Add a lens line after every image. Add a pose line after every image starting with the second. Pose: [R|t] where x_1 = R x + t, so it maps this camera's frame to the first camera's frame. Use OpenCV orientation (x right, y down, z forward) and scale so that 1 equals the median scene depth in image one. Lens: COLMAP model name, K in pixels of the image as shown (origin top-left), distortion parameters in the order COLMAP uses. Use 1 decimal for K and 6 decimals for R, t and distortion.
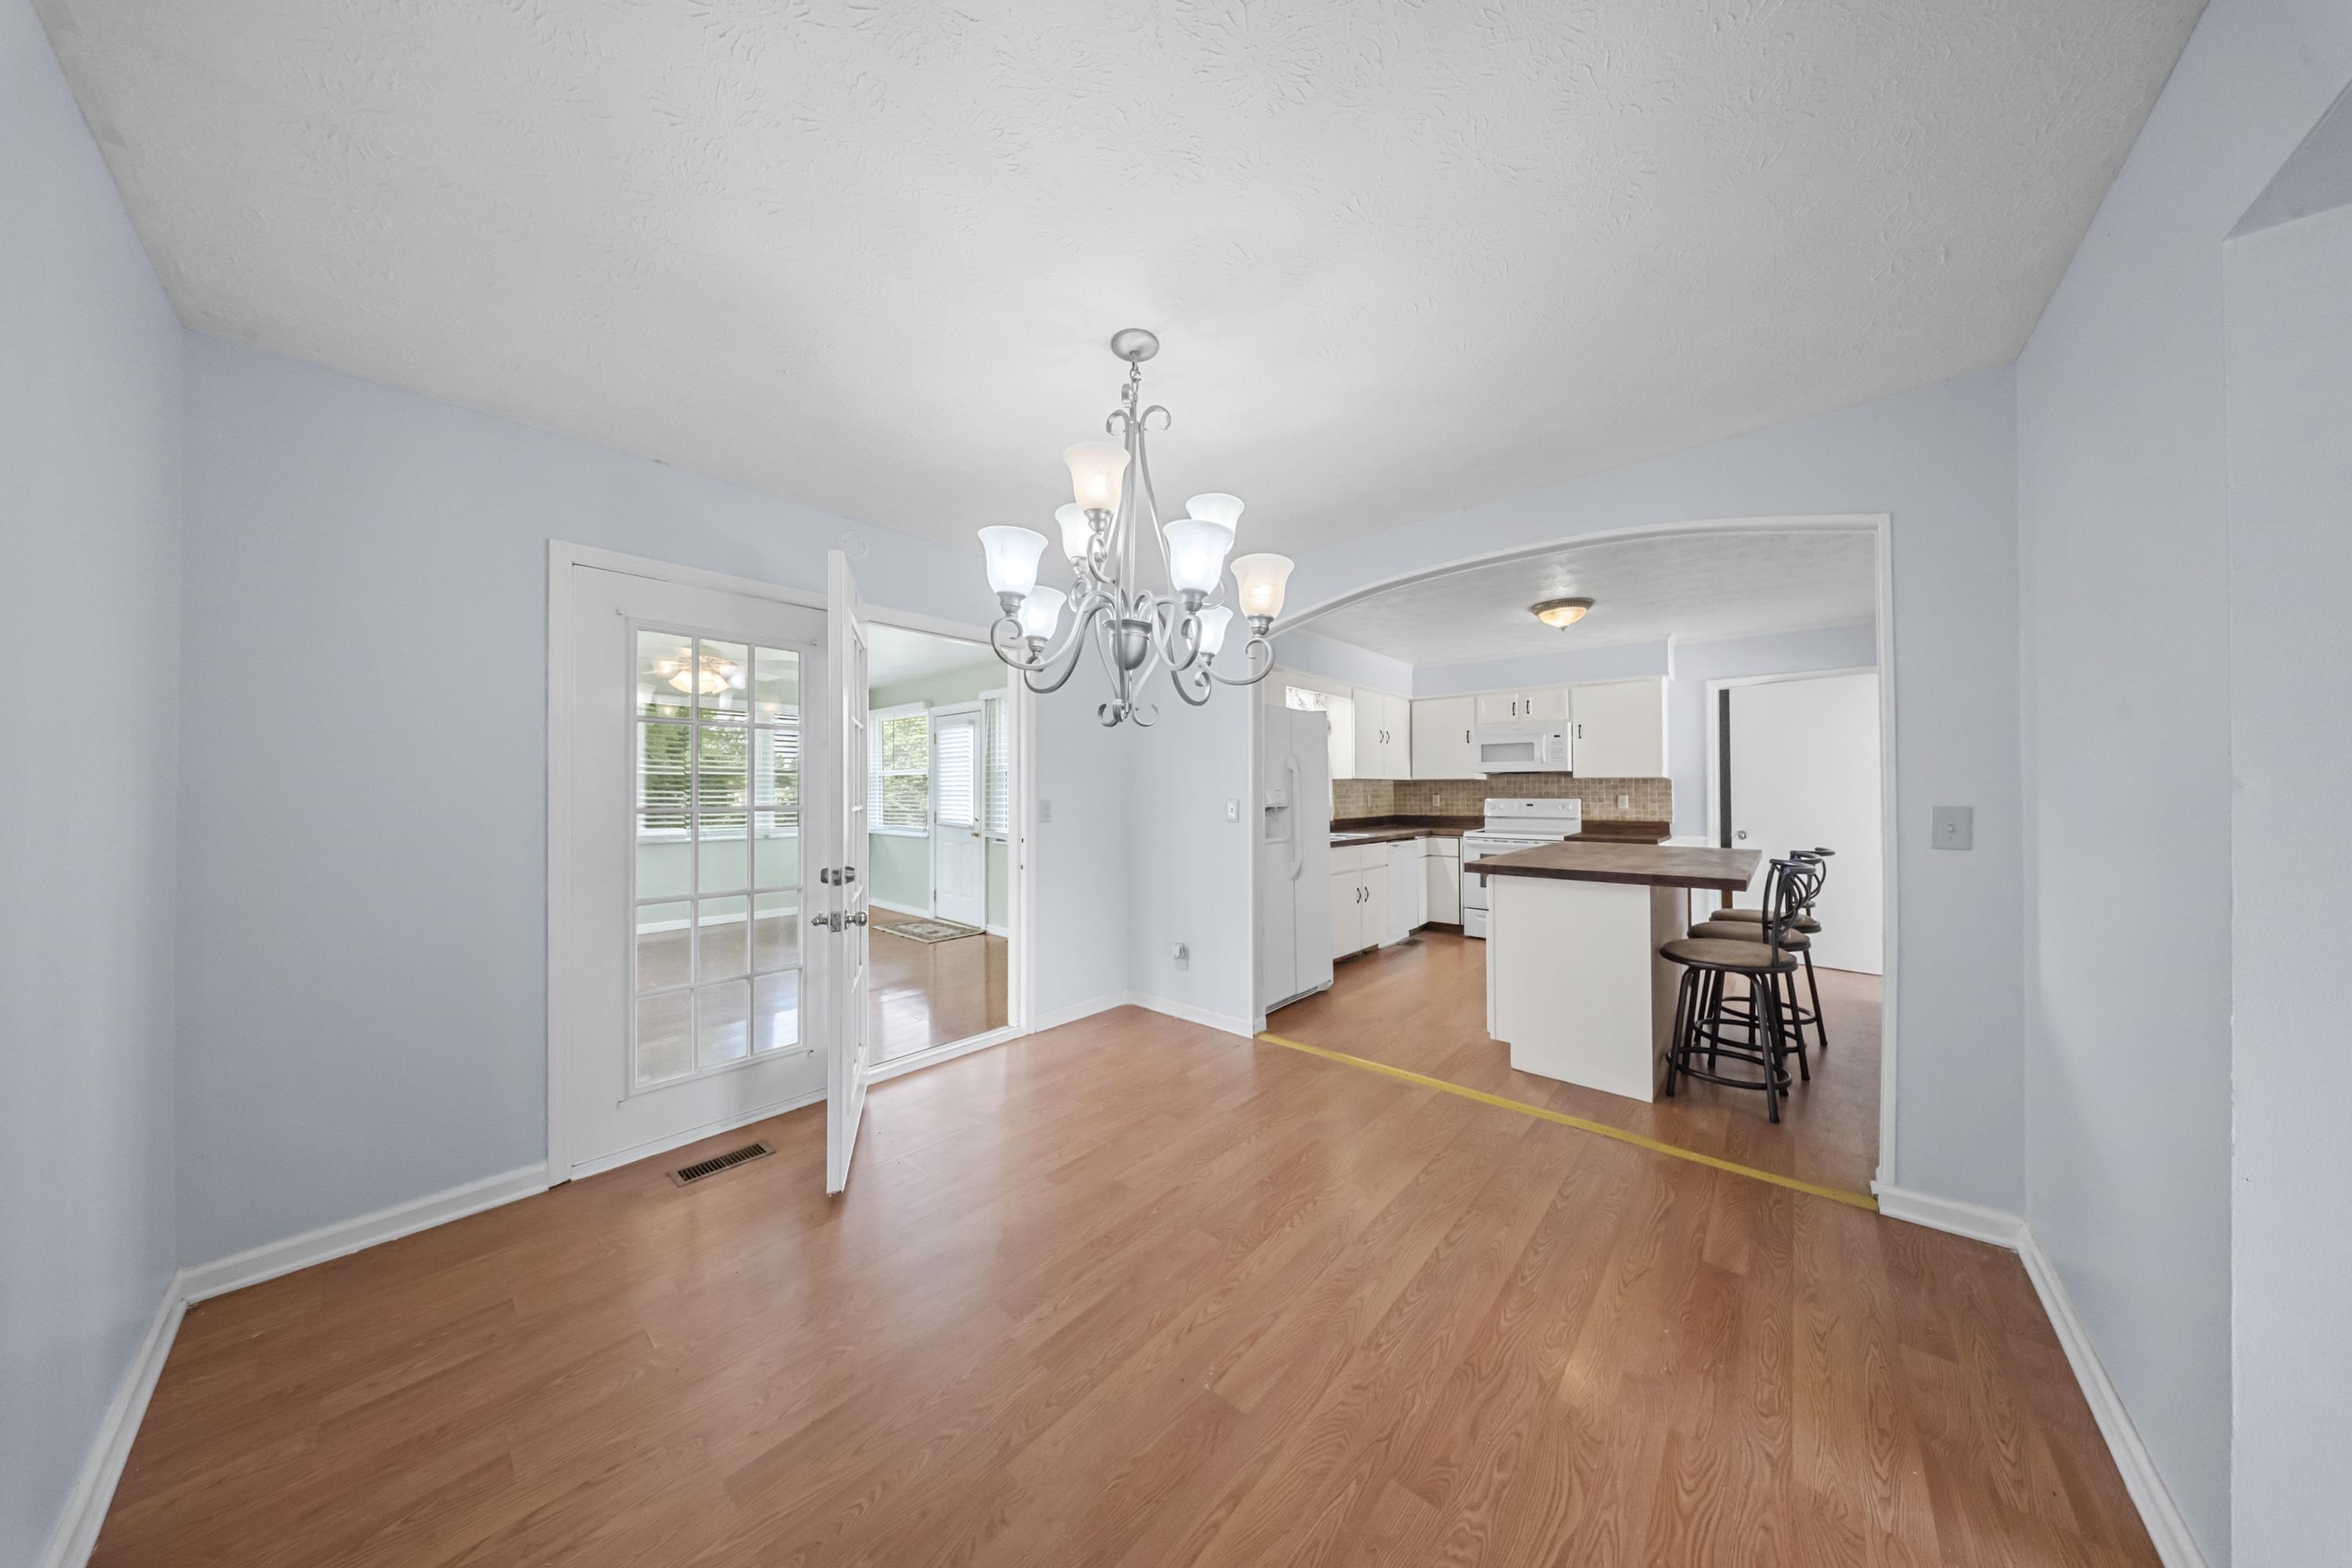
lens RADIAL K [[697.1, 0, 1169.7], [0, 697.1, 785.5], [0, 0, 1]] dist [-0.001999, -0.000961]
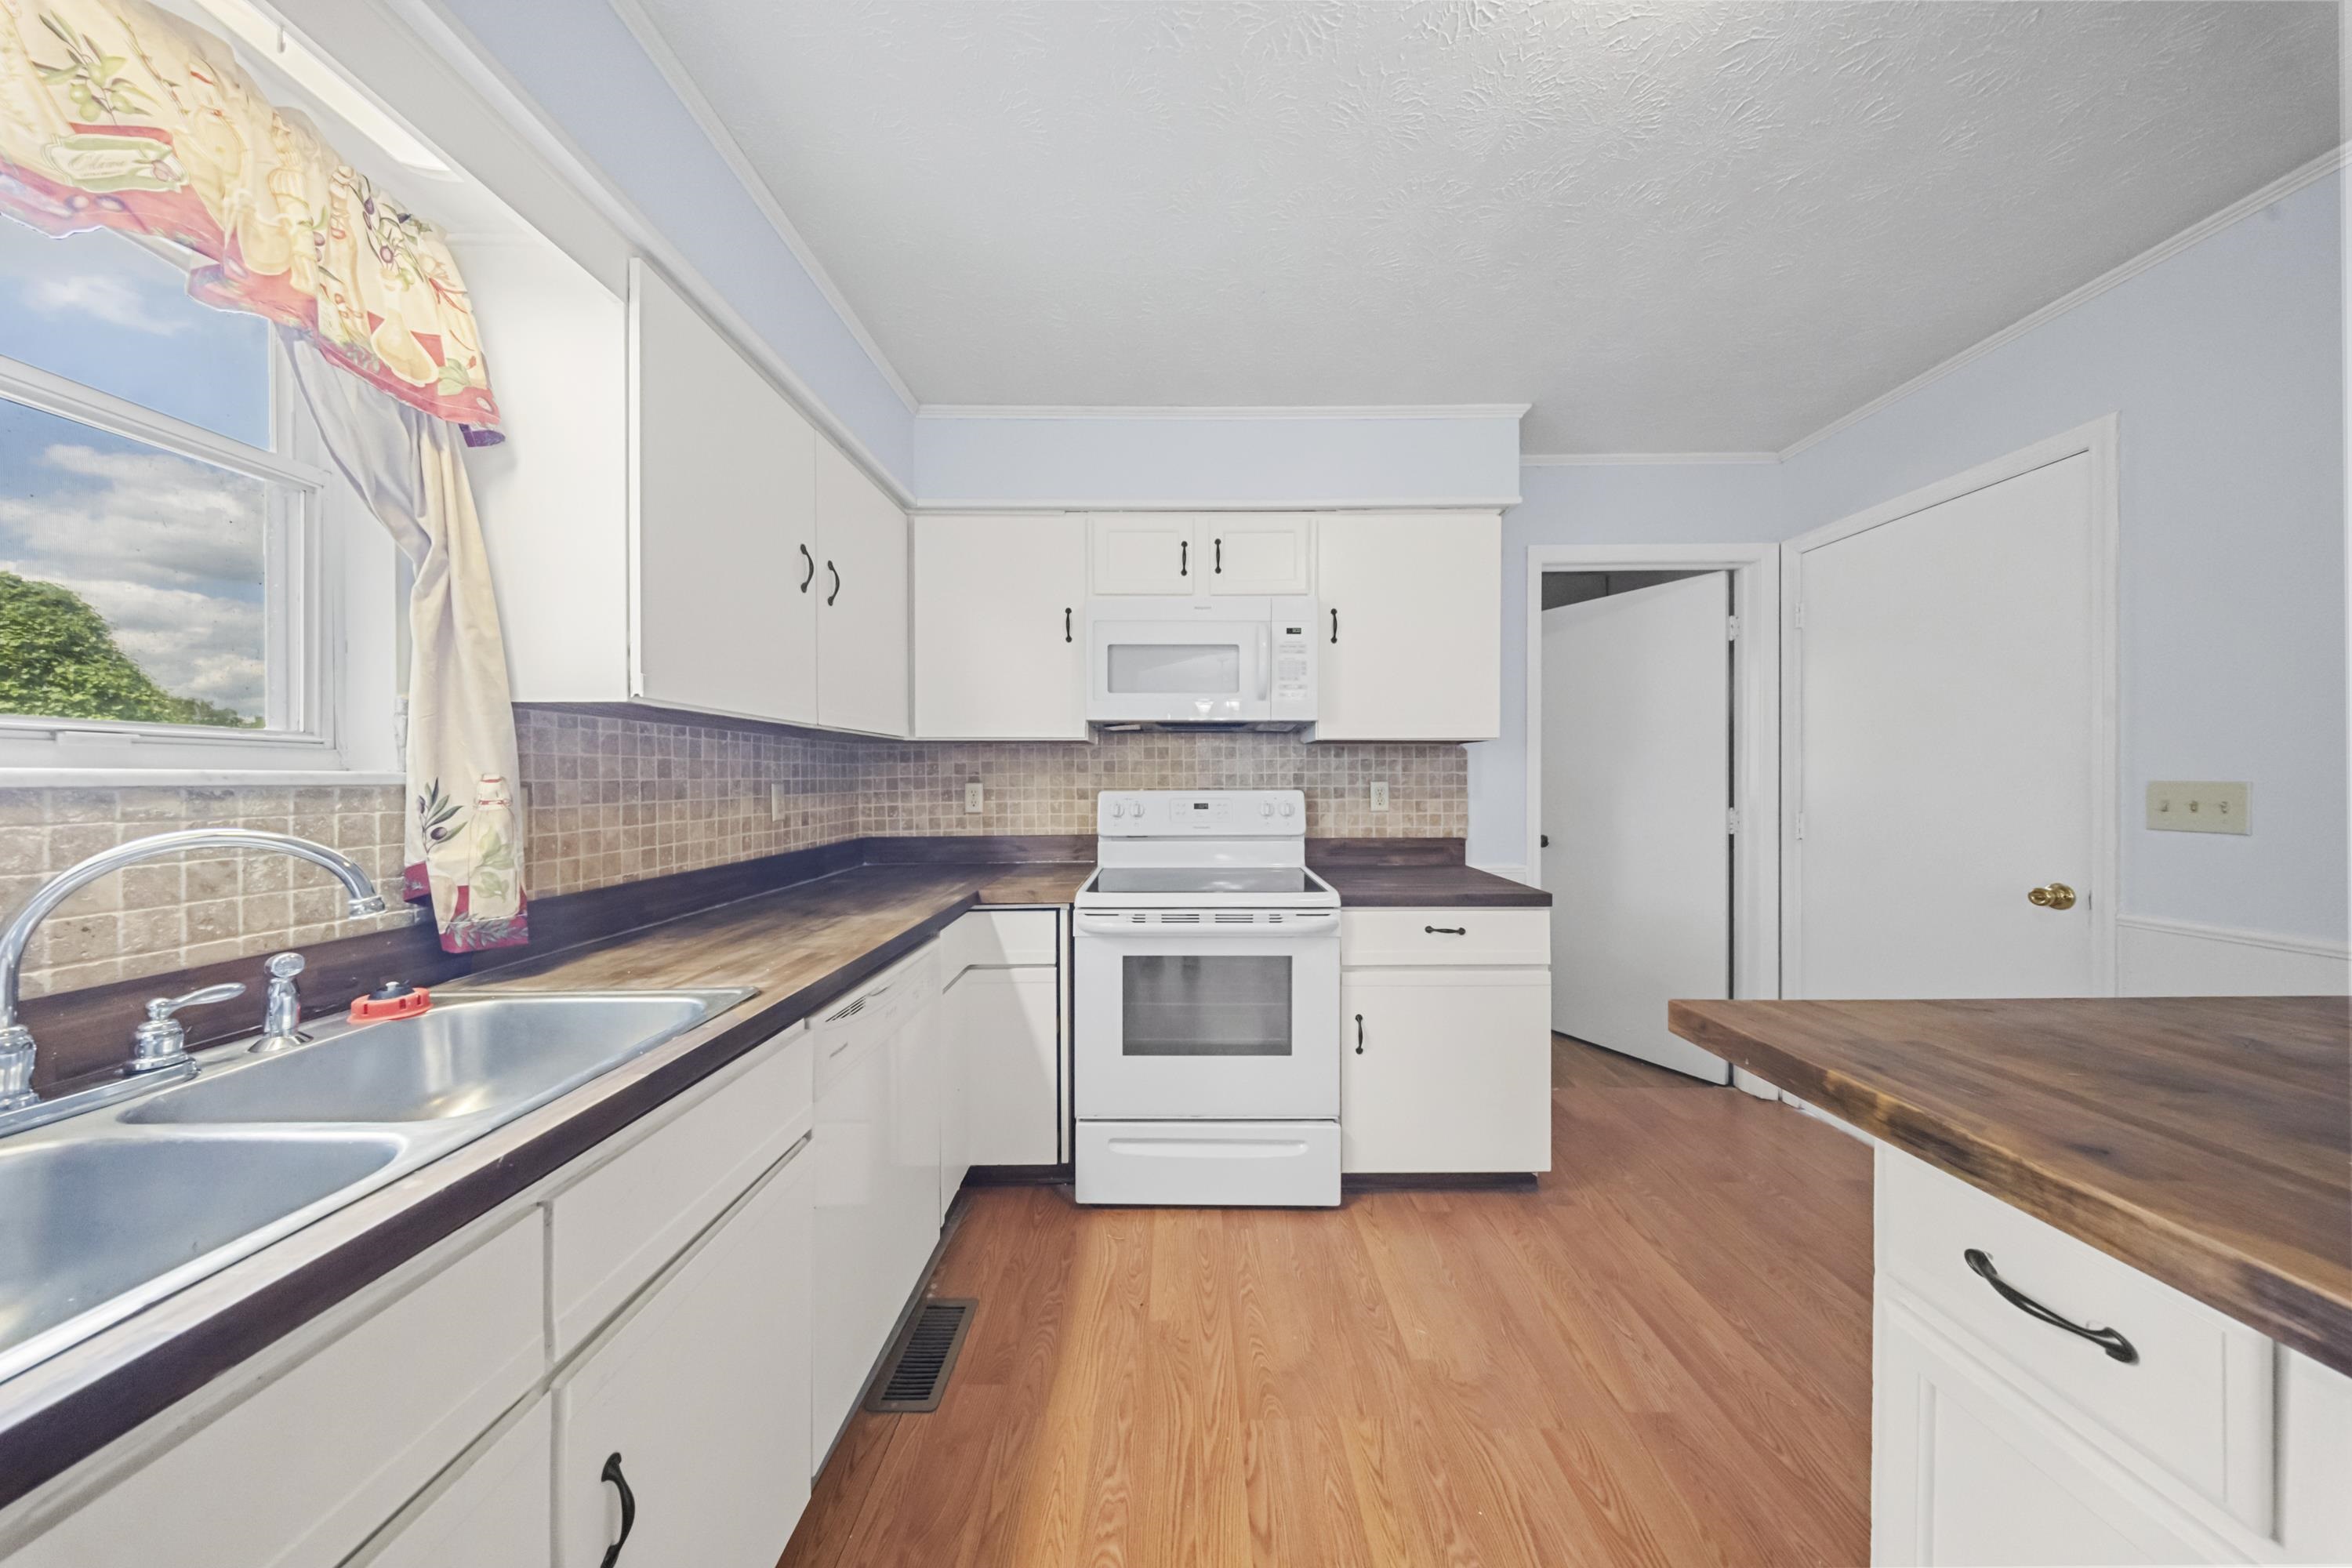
lens RADIAL K [[697.1, 0, 1181.4], [0, 697.1, 781.5], [0, 0, 1]] dist [-0.001999, -0.000961]
pose [[0.747223, -0.002546, 0.664568, 0.355374], [-0.002486, 0.999975, 0.006626, 0.015994], [-0.664569, -0.006603, 0.747198, 1.064084]]
